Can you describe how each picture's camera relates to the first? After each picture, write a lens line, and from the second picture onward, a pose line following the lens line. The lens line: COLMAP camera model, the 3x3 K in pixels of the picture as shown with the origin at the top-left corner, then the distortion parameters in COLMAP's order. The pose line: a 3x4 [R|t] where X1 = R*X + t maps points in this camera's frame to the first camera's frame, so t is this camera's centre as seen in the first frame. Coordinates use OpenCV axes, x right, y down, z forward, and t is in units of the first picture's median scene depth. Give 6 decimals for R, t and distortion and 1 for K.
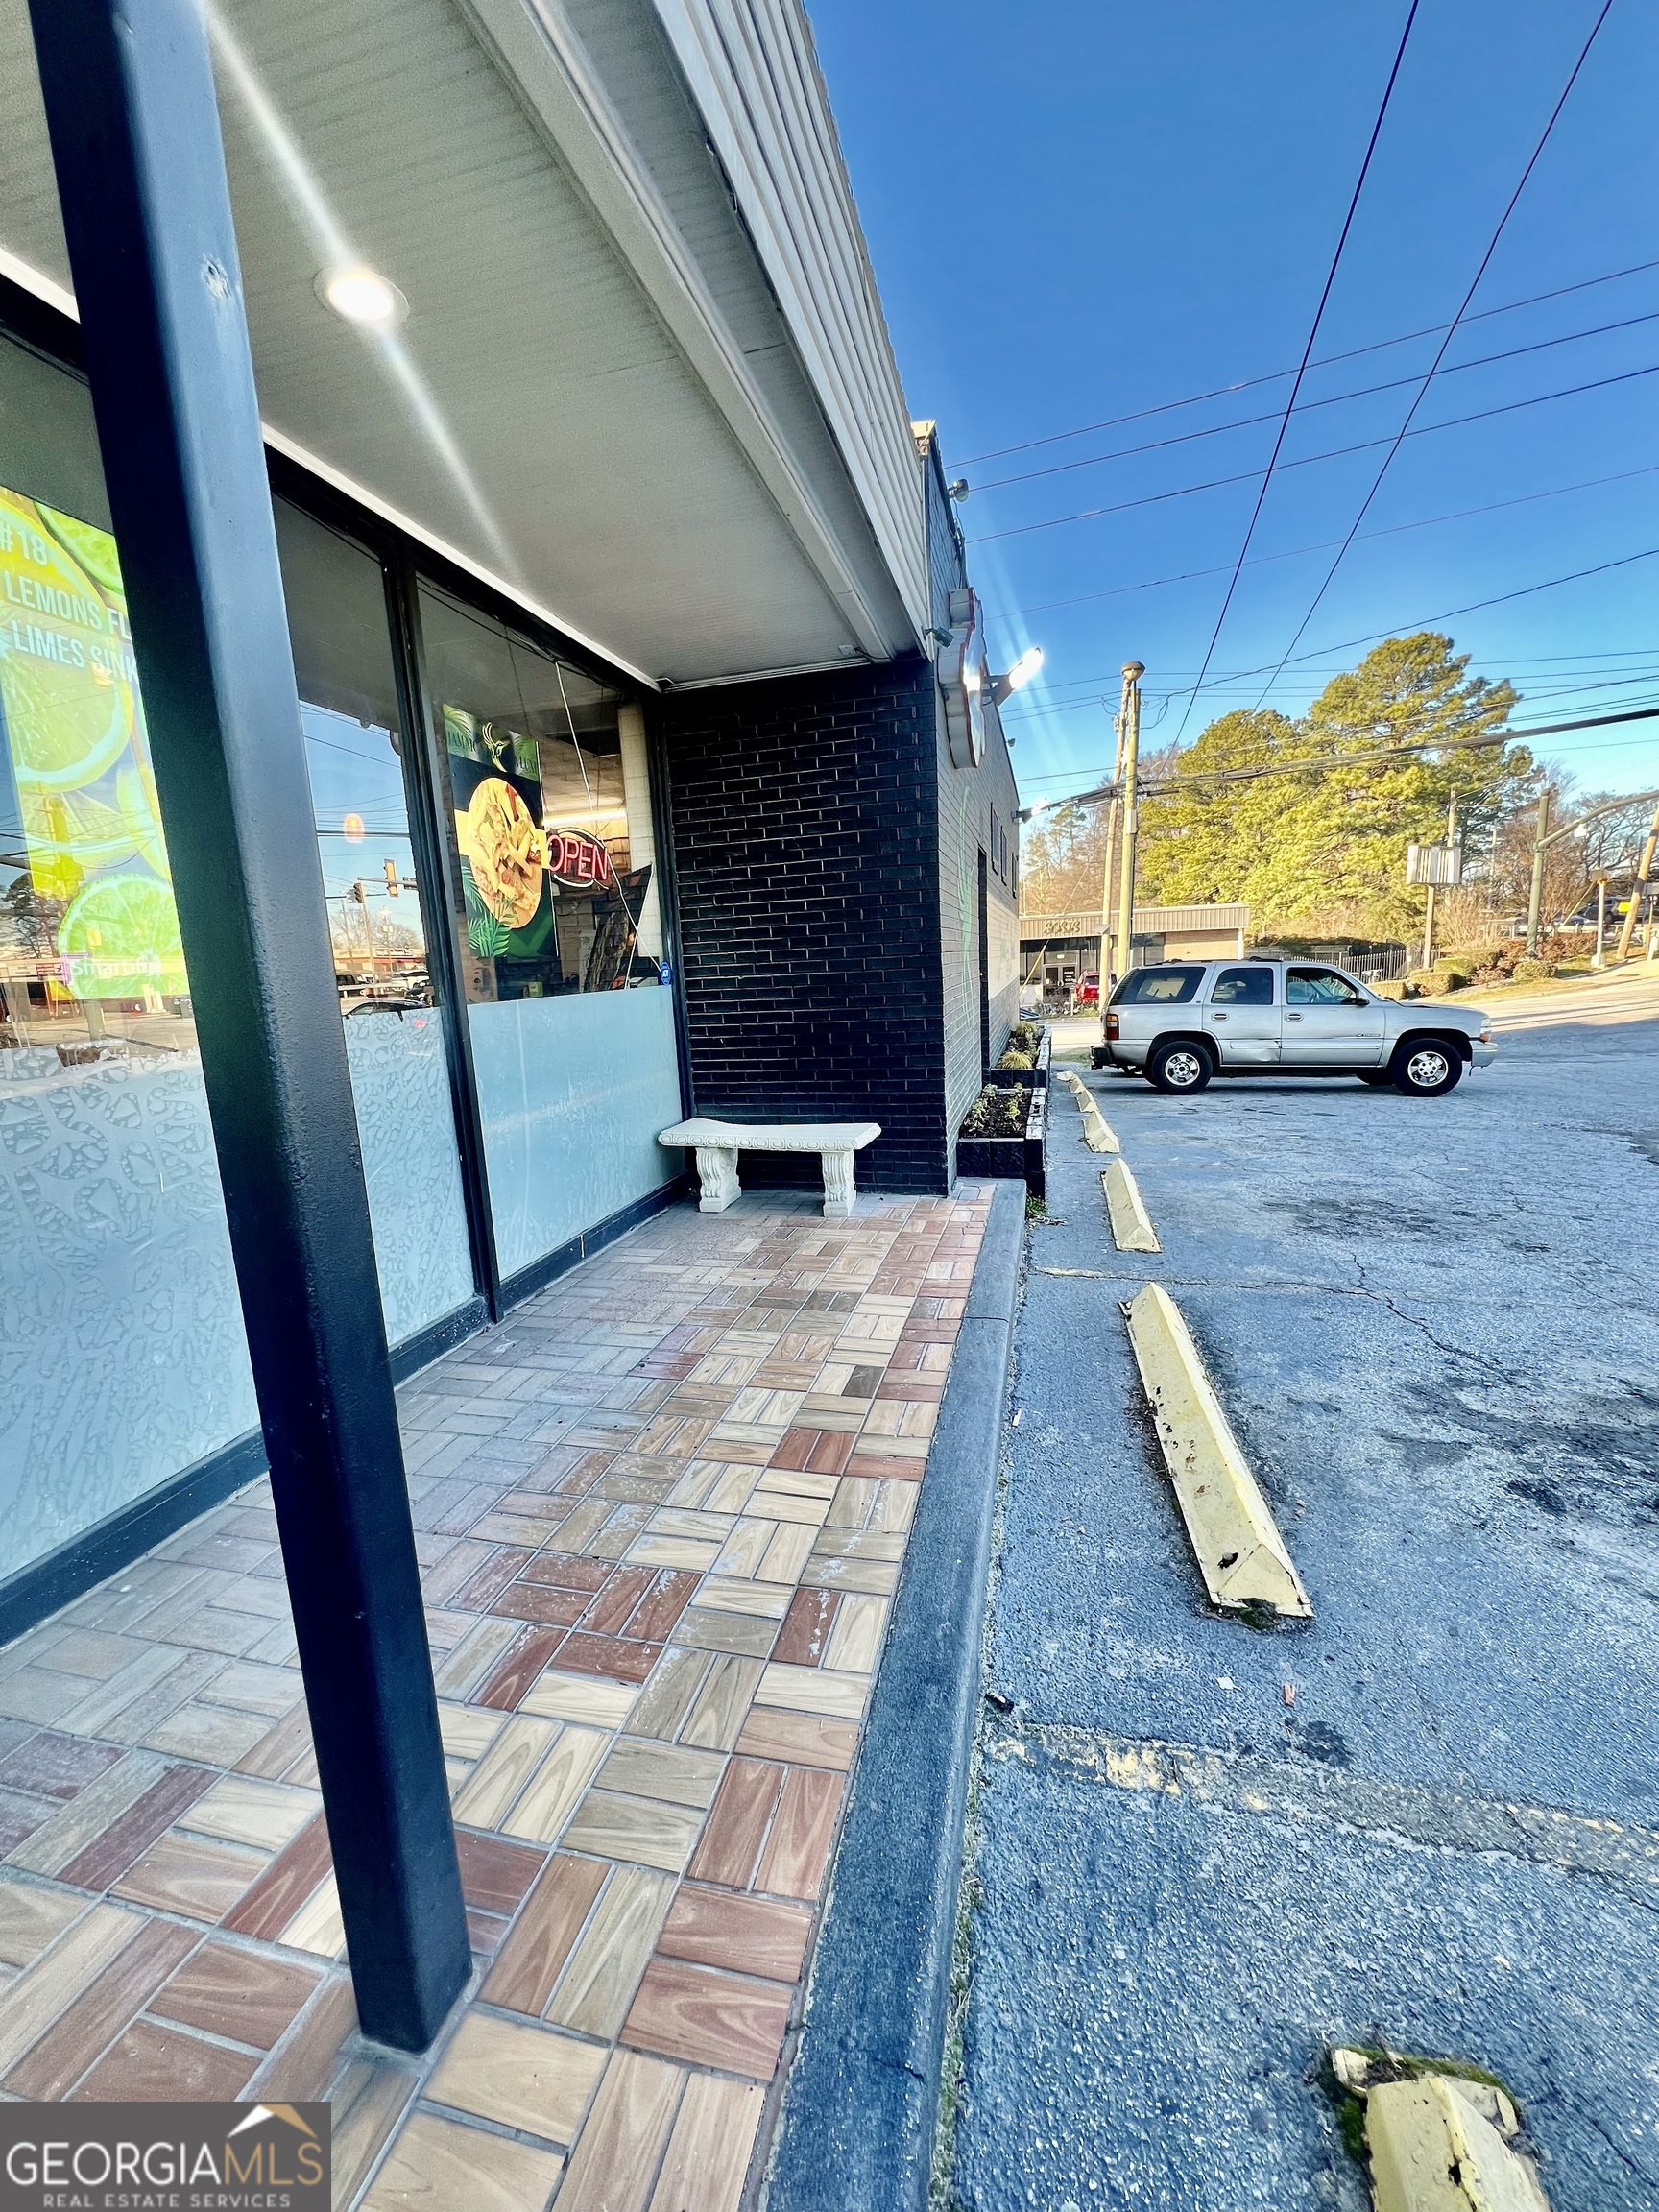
lens RADIAL K [[891.1, 0, 824.2], [0, 891.1, 1111.5], [0, 0, 1]] dist [-0.003341, 0.000025]
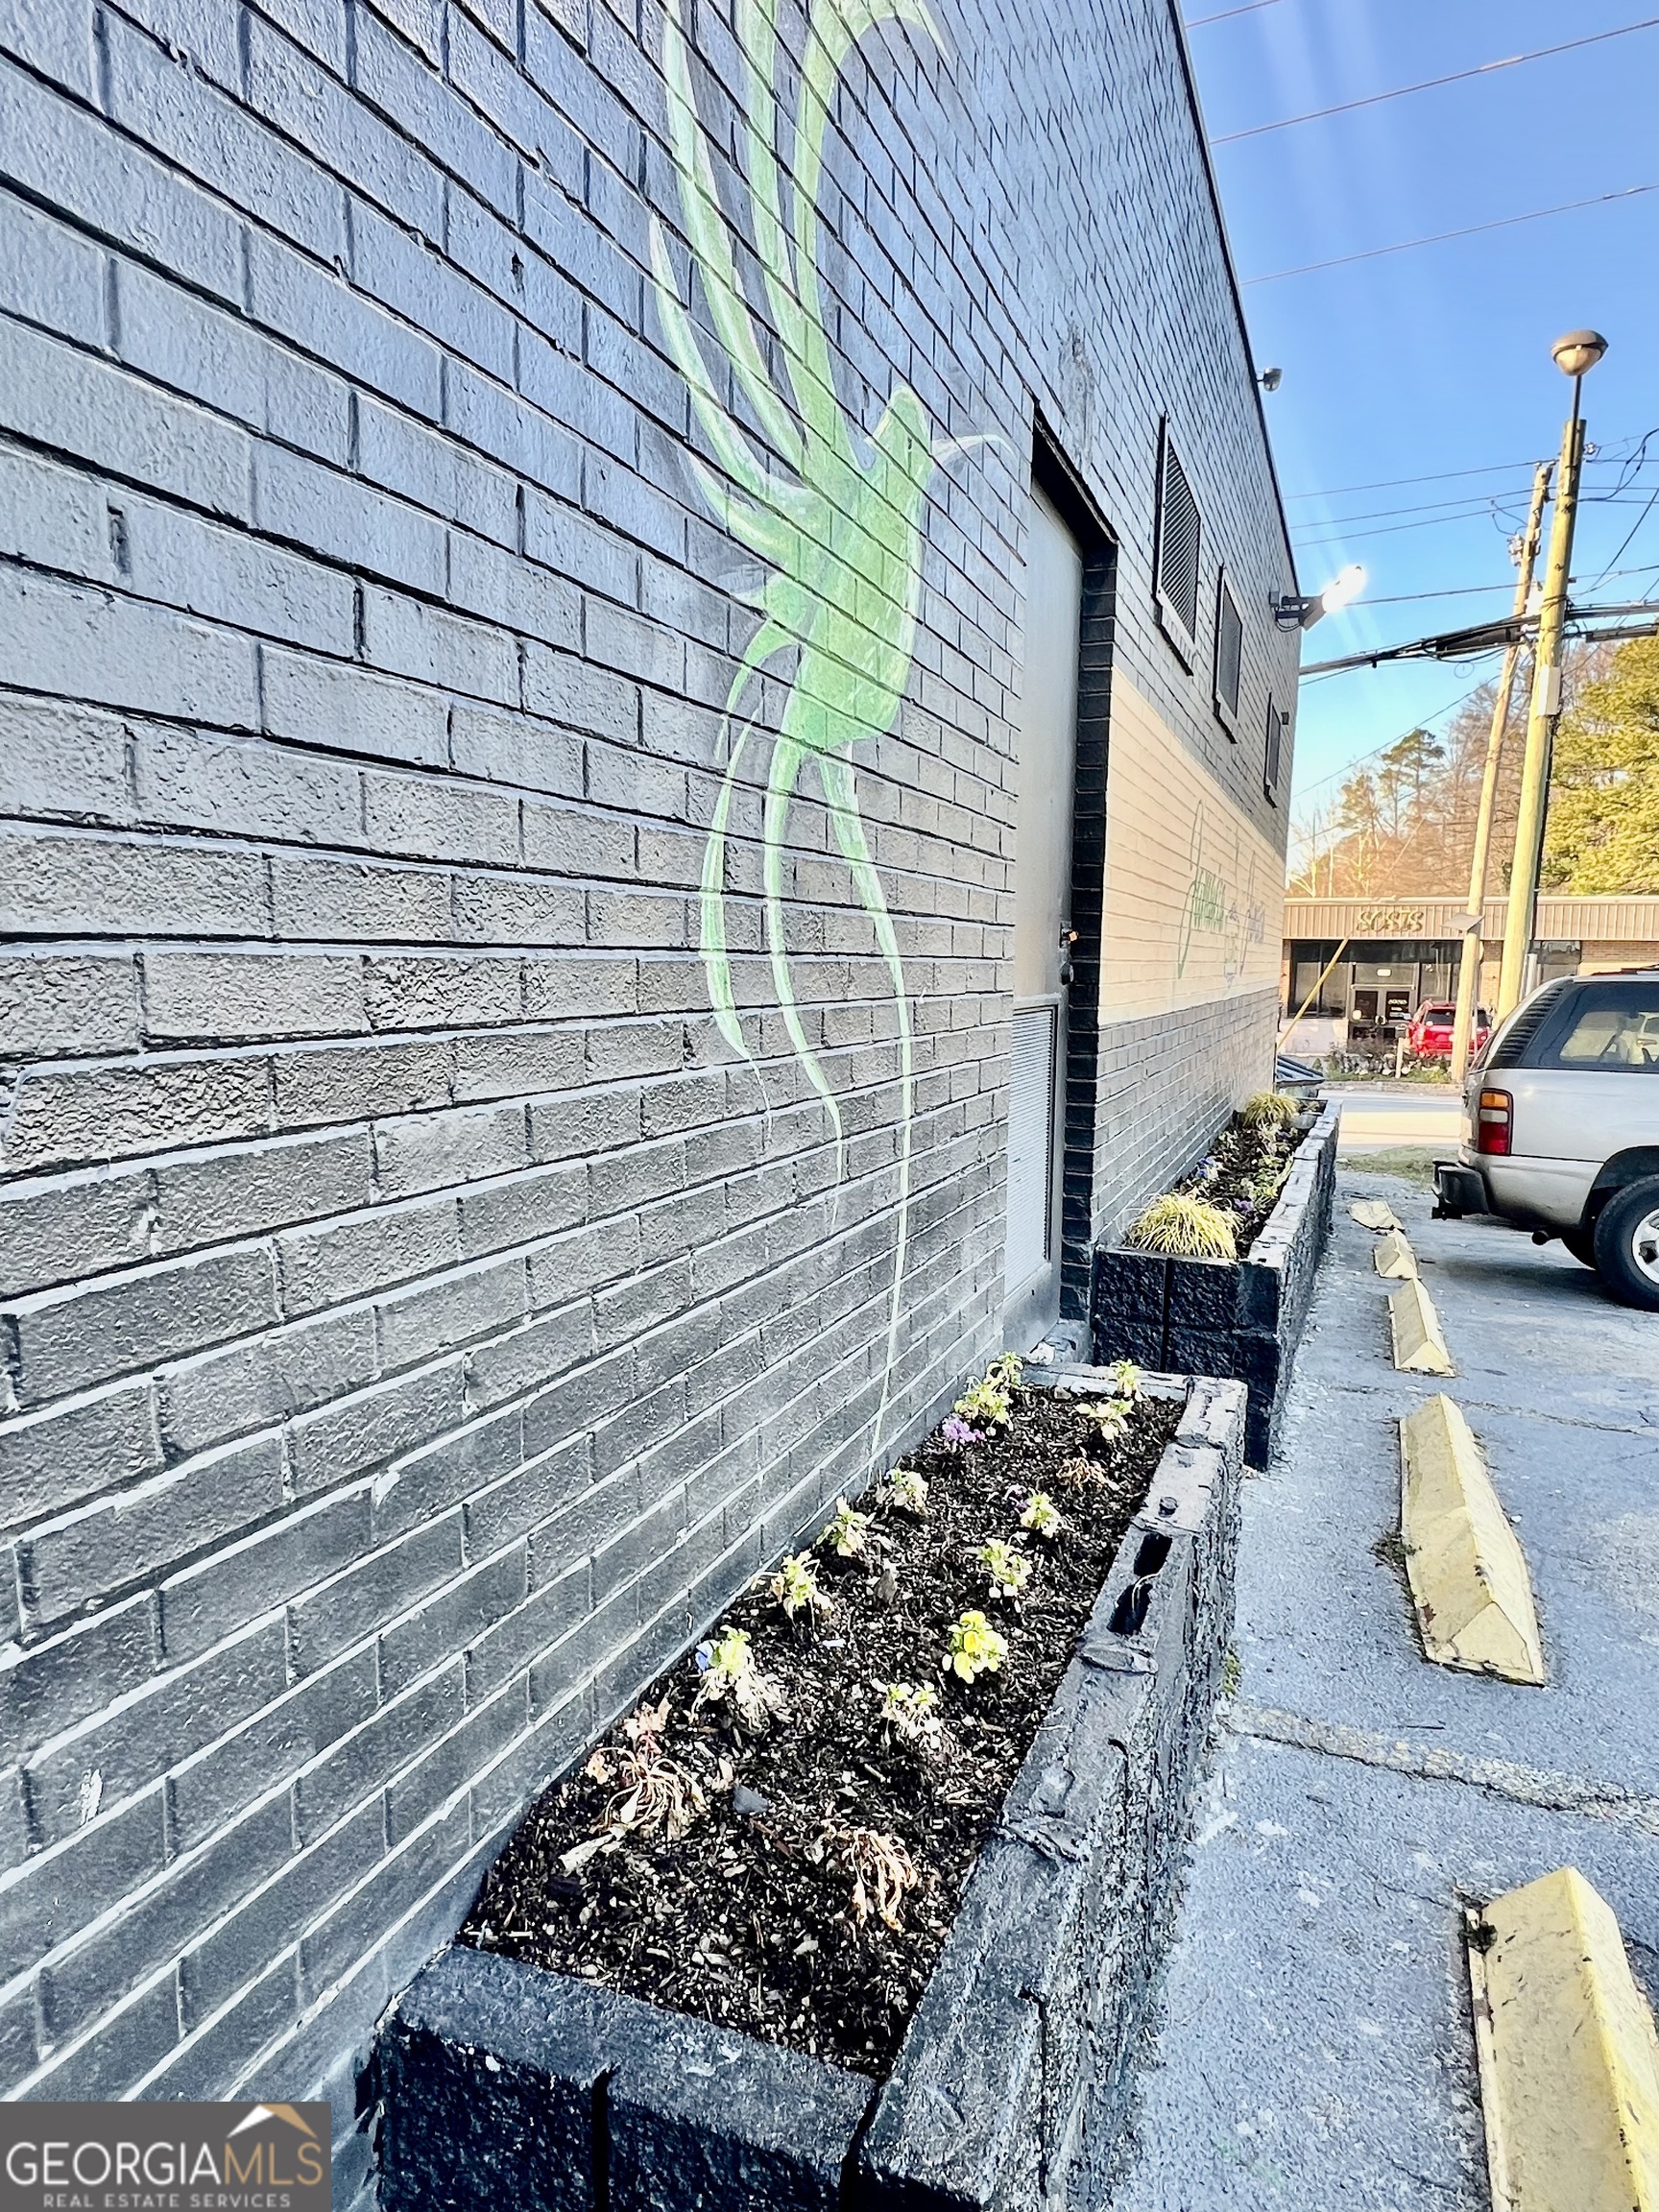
lens RADIAL K [[1382.1, 0, 825.7], [0, 1382.1, 1116.6], [0, 0, 1]] dist [-0.000949, -0.000611]
pose [[0.989738, 0.076817, -0.120487, 0.036856], [-0.083162, 0.995353, -0.048540, -0.015437], [0.116198, 0.058062, 0.991528, 0.127888]]
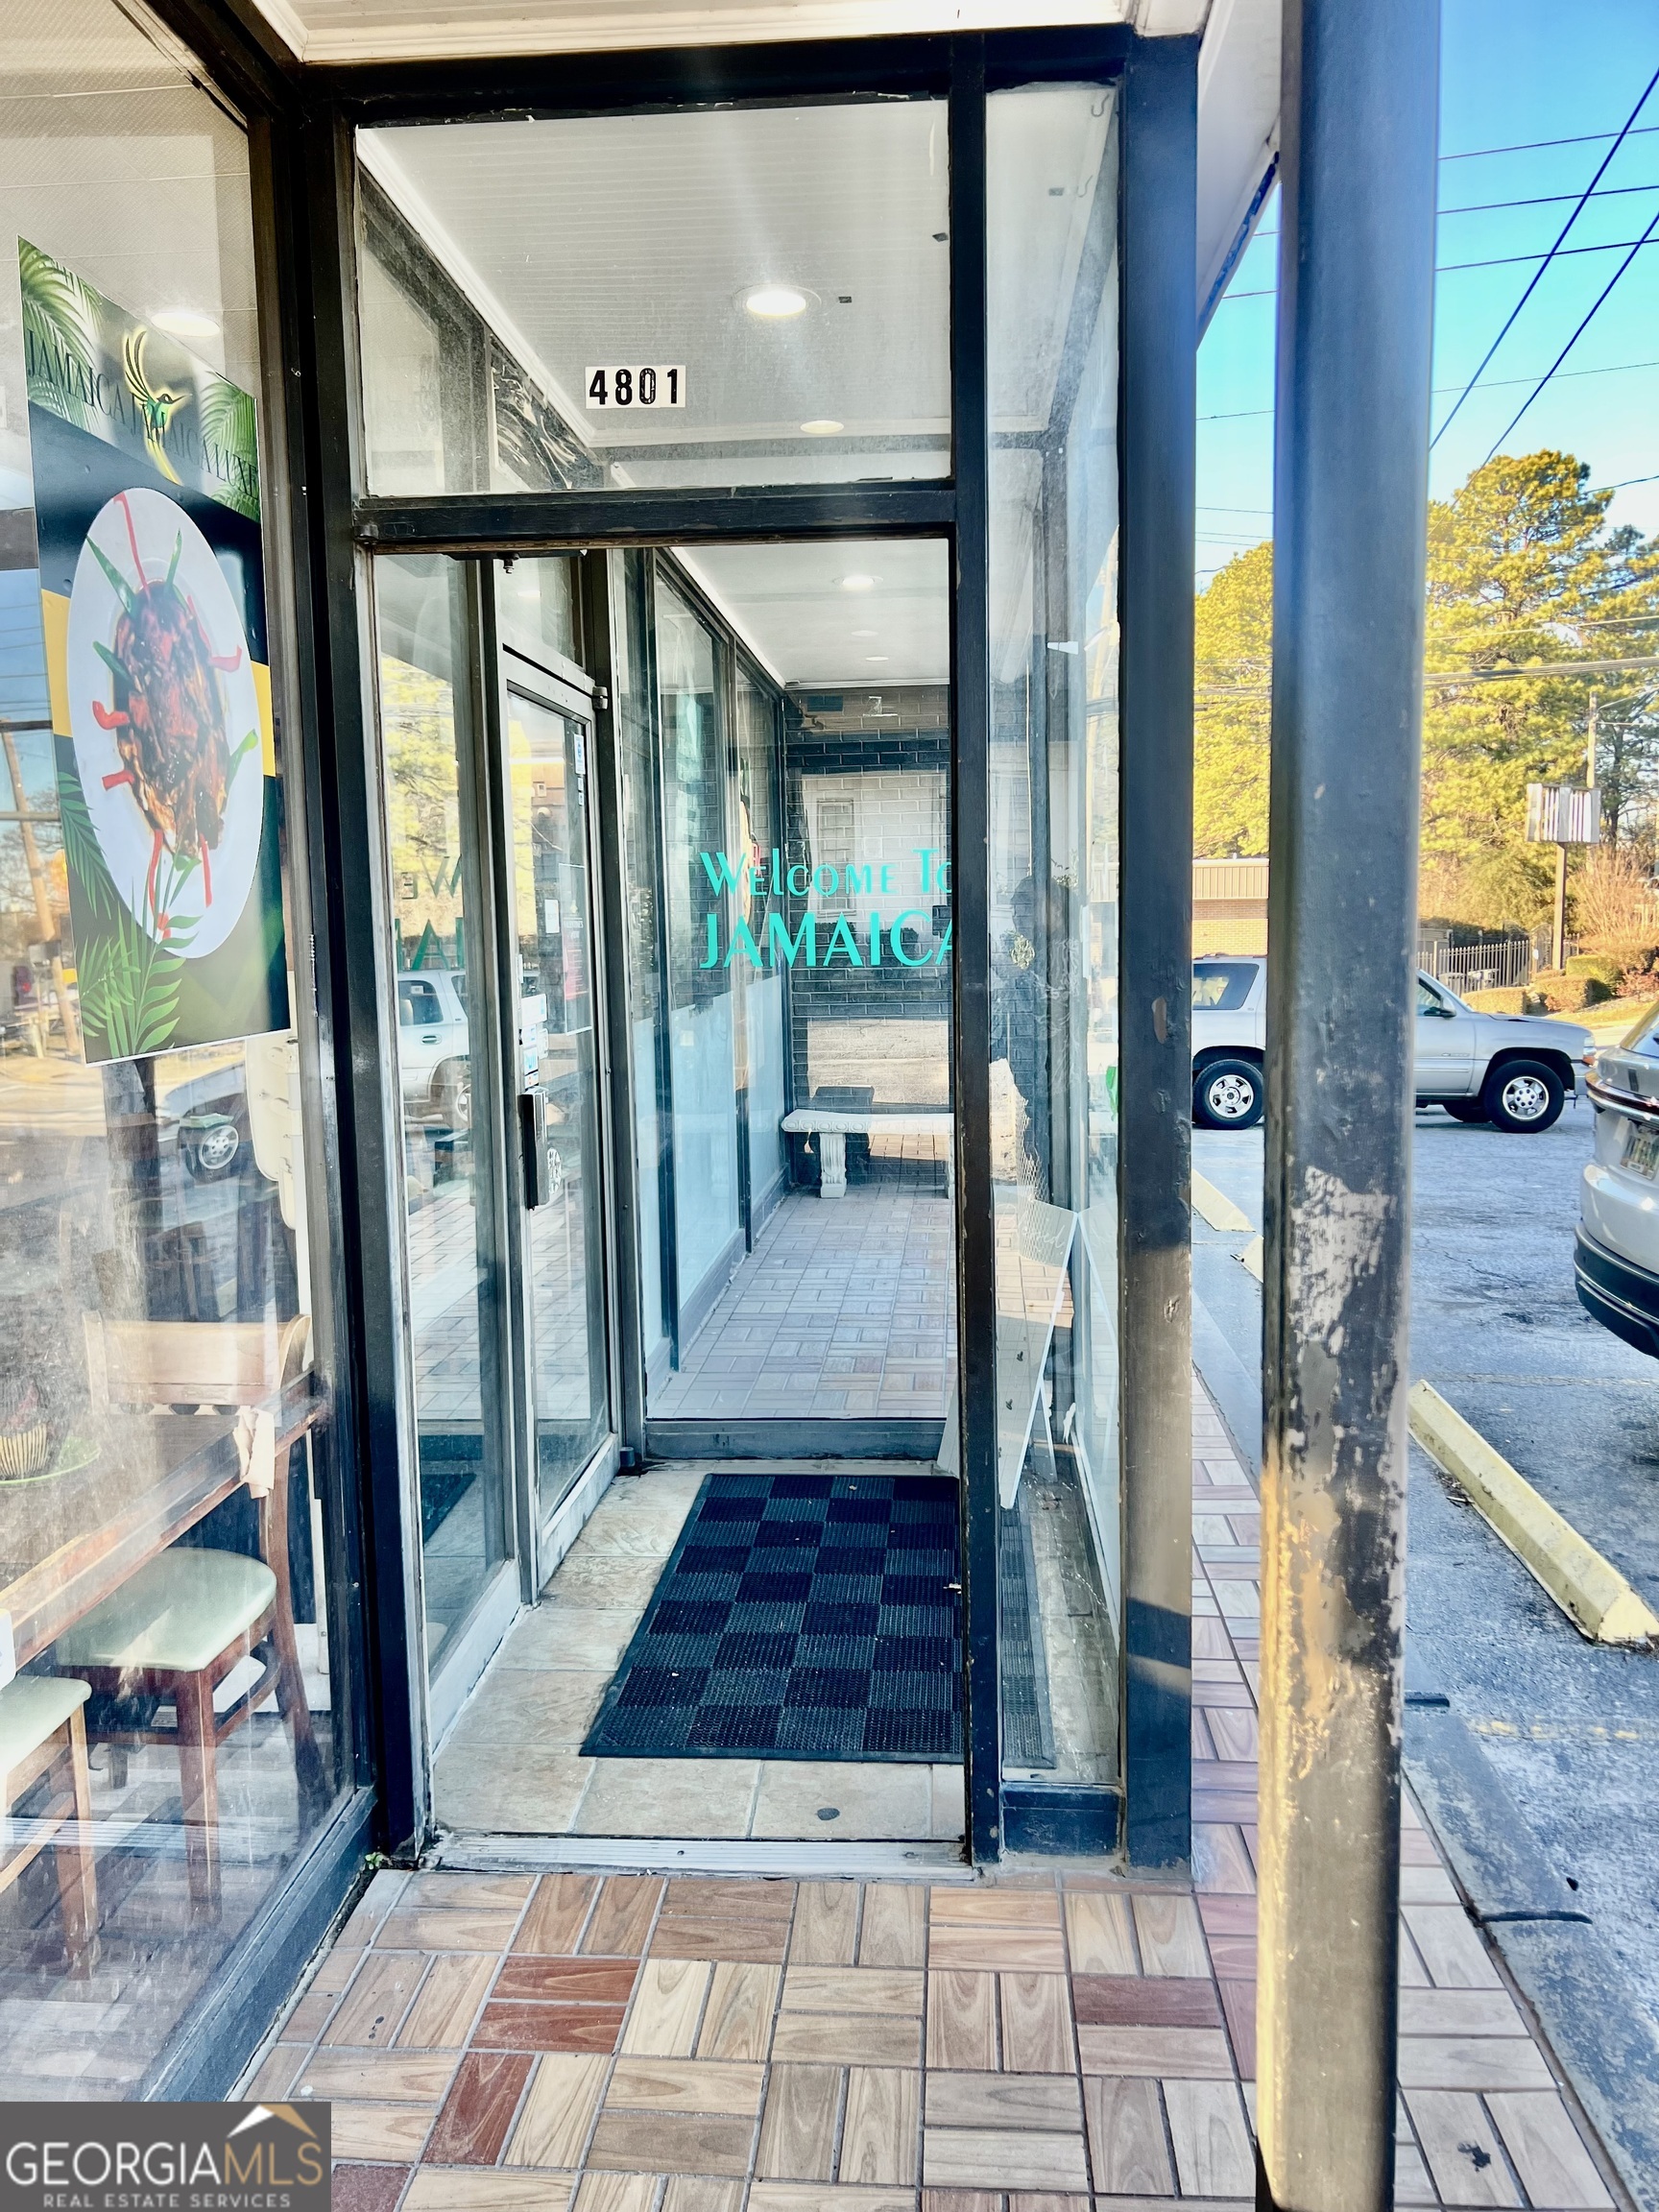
lens RADIAL K [[1672.4, 0, 824.9], [0, 1672.4, 1111.5], [0, 0, 1]] dist [0.007147, -0.004316]
pose [[0.985442, 0.012487, 0.169551, -0.064403], [-0.002508, 0.998258, -0.058944, 0.017861], [-0.169992, 0.057661, 0.983757, -0.122167]]
